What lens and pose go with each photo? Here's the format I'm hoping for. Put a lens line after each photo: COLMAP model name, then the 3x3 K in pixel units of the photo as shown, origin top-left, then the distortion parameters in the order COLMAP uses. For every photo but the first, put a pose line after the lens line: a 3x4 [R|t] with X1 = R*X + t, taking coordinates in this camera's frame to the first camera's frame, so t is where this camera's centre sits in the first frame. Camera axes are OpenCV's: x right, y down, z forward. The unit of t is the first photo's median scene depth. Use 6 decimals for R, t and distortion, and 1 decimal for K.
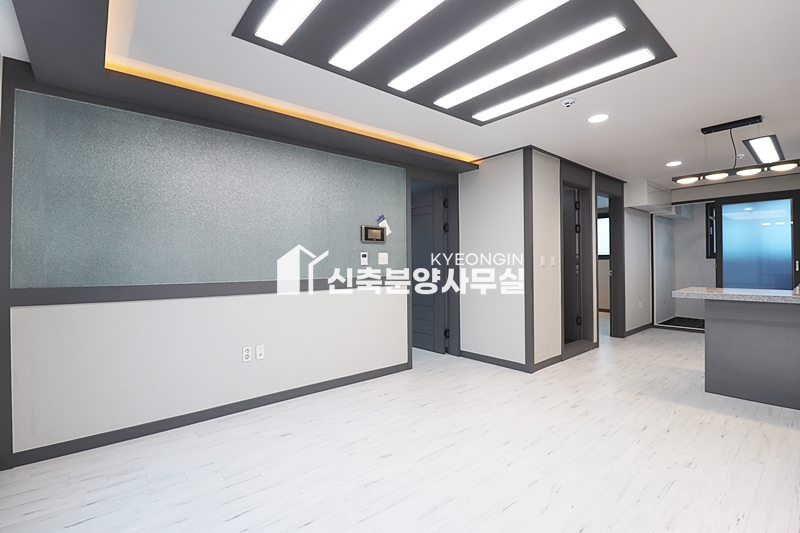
lens RADIAL K [[370.3, 0, 392.5], [0, 370.3, 266.1], [0, 0, 1]] dist [-0.011513, -0.007215]
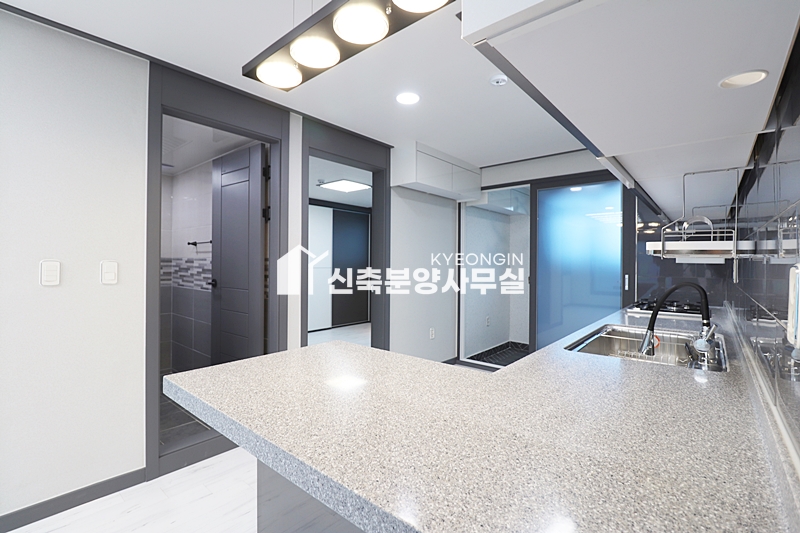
lens RADIAL K [[370.3, 0, 394.3], [0, 370.3, 263.2], [0, 0, 1]] dist [-0.011513, -0.007215]
pose [[0.986413, 0.018684, 0.163216, 0.485354], [-0.018065, 0.999823, -0.005275, -0.020620], [-0.163285, 0.002255, 0.986576, 0.330781]]
